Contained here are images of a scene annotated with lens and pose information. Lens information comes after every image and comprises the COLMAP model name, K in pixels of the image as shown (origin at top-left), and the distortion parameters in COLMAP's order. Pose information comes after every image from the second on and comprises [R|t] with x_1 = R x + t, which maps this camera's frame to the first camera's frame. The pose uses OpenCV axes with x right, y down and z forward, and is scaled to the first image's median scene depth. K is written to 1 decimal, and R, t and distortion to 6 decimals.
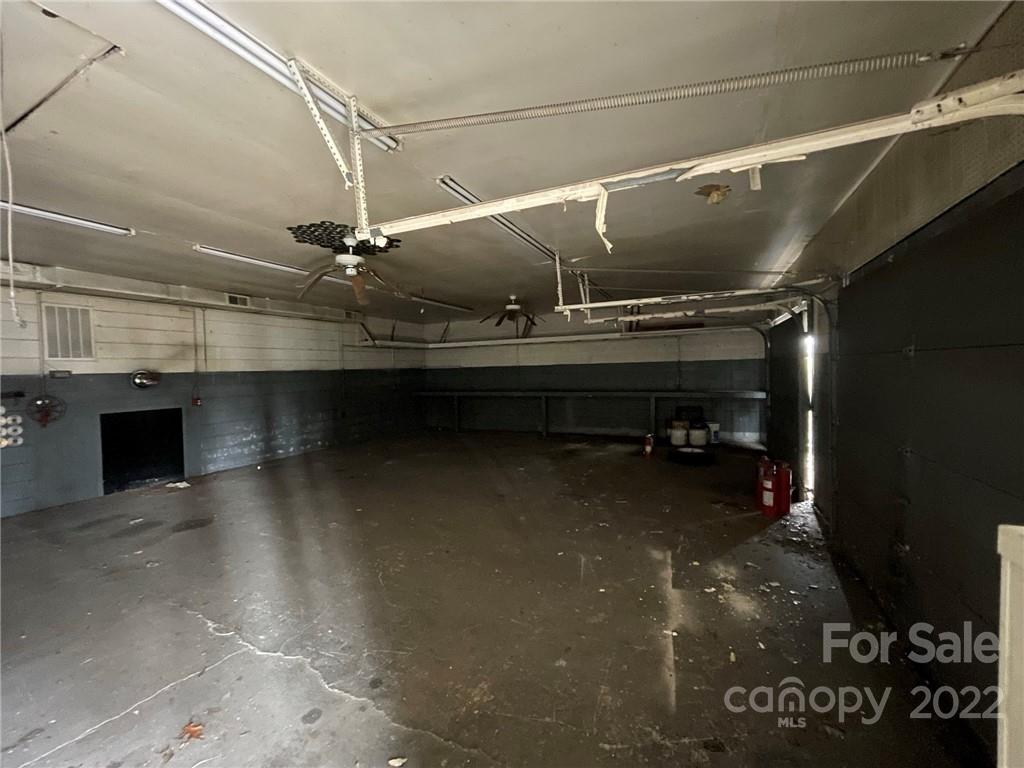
lens RADIAL K [[414.9, 0, 505.6], [0, 414.9, 381.5], [0, 0, 1]] dist [-0.000442, -0.000287]
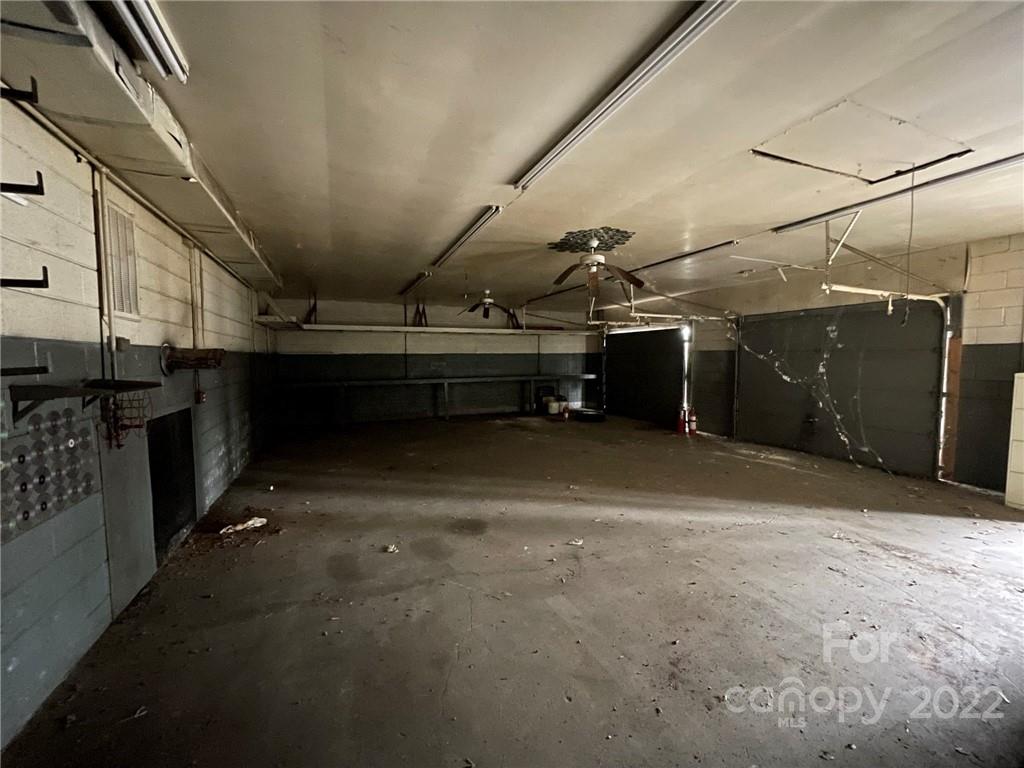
lens RADIAL K [[414.9, 0, 509.1], [0, 414.9, 383.2], [0, 0, 1]] dist [-0.000442, -0.000287]
pose [[0.658497, -0.027564, 0.752078, -0.895351], [0.012237, 0.999589, 0.025921, 0.017069], [-0.752484, -0.007866, 0.658564, 0.248381]]
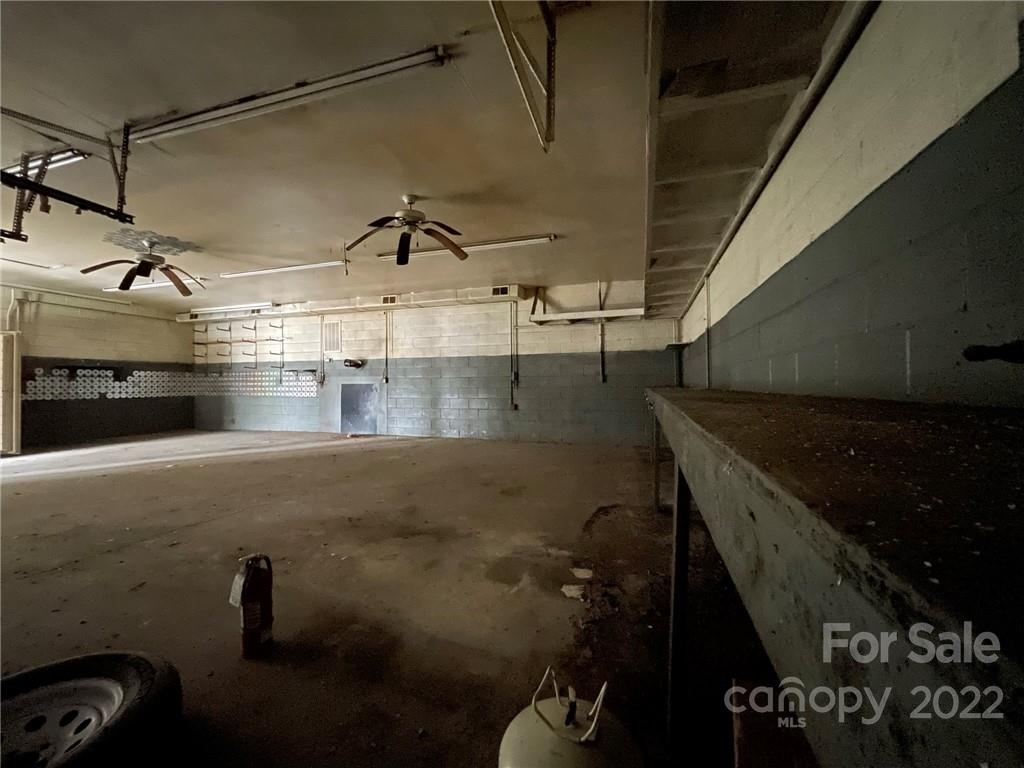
lens RADIAL K [[414.9, 0, 511.6], [0, 414.9, 383.6], [0, 0, 1]] dist [-0.000442, -0.000287]
pose [[0.157484, 0.027494, -0.987139, 0.649826], [-0.027567, 0.999345, 0.023436, 0.015354], [0.987137, 0.023522, 0.158139, 1.180116]]
